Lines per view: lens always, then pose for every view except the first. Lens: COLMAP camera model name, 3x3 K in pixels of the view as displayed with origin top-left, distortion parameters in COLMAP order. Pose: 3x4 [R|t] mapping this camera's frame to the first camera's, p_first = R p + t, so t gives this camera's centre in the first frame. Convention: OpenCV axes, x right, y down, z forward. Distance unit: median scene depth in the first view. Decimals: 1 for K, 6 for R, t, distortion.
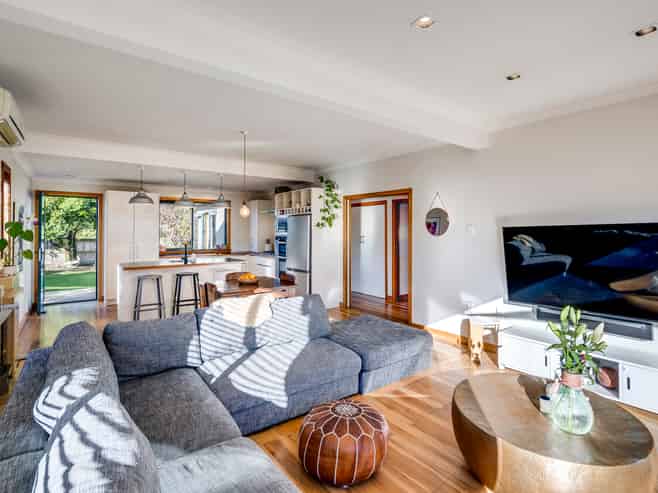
lens RADIAL K [[336.0, 0, 331.4], [0, 336.0, 230.0], [0, 0, 1]] dist [-0.000558, -0.000405]
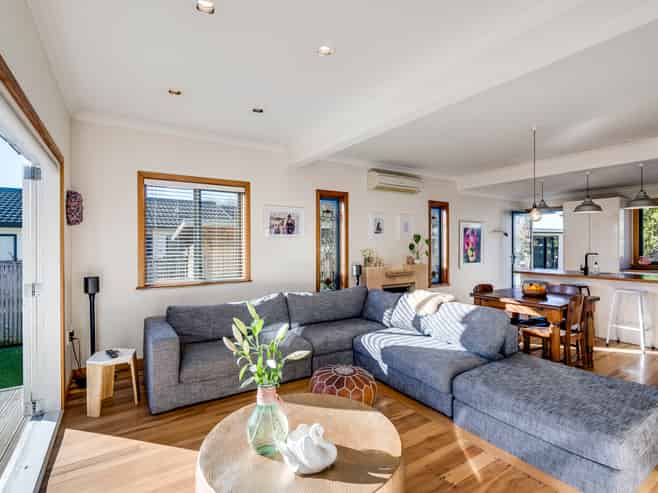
lens RADIAL K [[328.6, 0, 329.0], [0, 328.6, 246.5], [0, 0, 1]] dist [-0.001276, -0.000729]
pose [[-0.078487, 0.006543, -0.996894, 0.191463], [0.003409, 0.999974, 0.006295, 0.005763], [0.996909, -0.002905, -0.078507, 0.150631]]
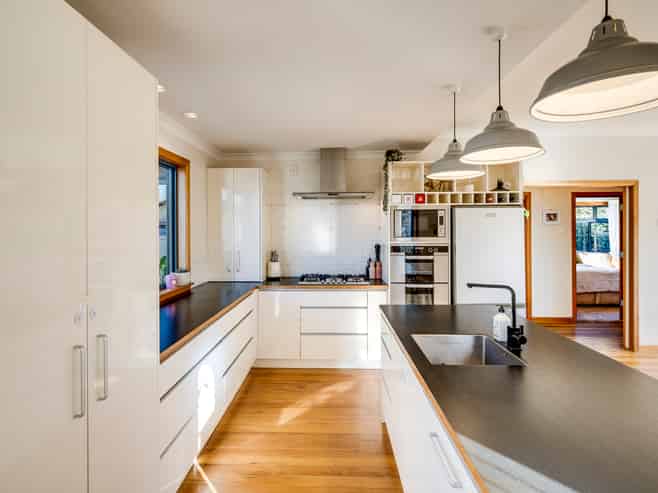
lens RADIAL K [[336.0, 0, 331.4], [0, 336.0, 230.0], [0, 0, 1]] dist [-0.000558, -0.000405]
pose [[0.635822, -0.008834, 0.771786, -0.297525], [0.003630, 0.999958, 0.008455, -0.004930], [-0.771828, -0.002574, 0.635827, 0.364081]]
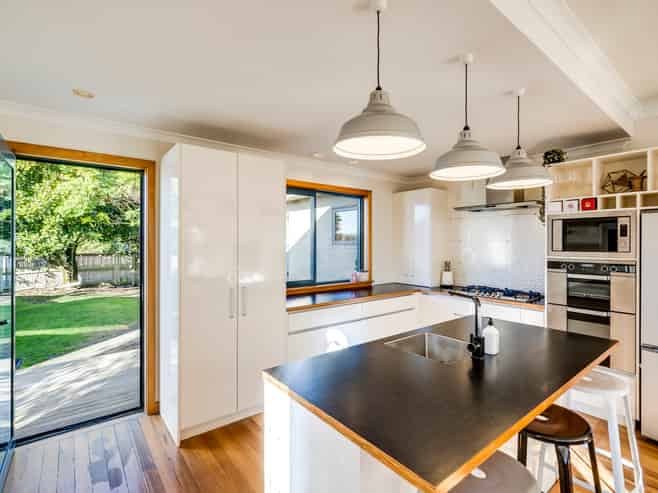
lens RADIAL K [[328.6, 0, 329.0], [0, 328.6, 246.5], [0, 0, 1]] dist [-0.001276, -0.000729]
pose [[0.999922, 0.000561, 0.012484, -0.223699], [-0.000732, 0.999905, 0.013739, -0.003062], [-0.012475, -0.013747, 0.999828, 0.278762]]
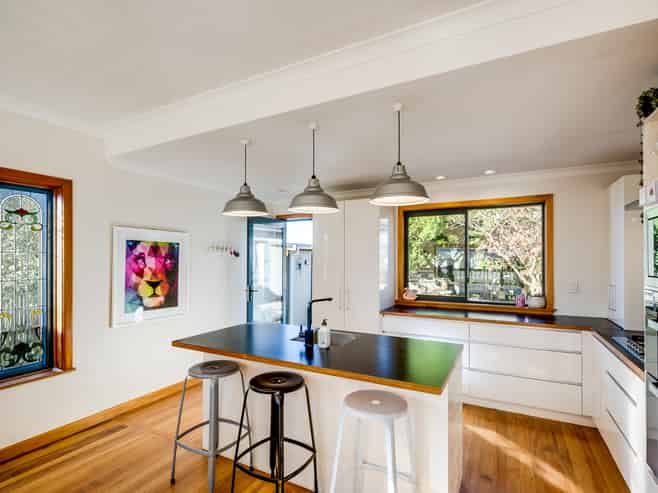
lens RADIAL K [[333.0, 0, 328.4], [0, 333.0, 258.5], [0, 0, 1]] dist [0.000069, -0.000098]
pose [[0.417974, -0.002085, -0.908456, -0.025658], [0.002426, 0.999996, -0.001178, -0.003796], [0.908456, -0.001712, 0.417978, 0.335281]]
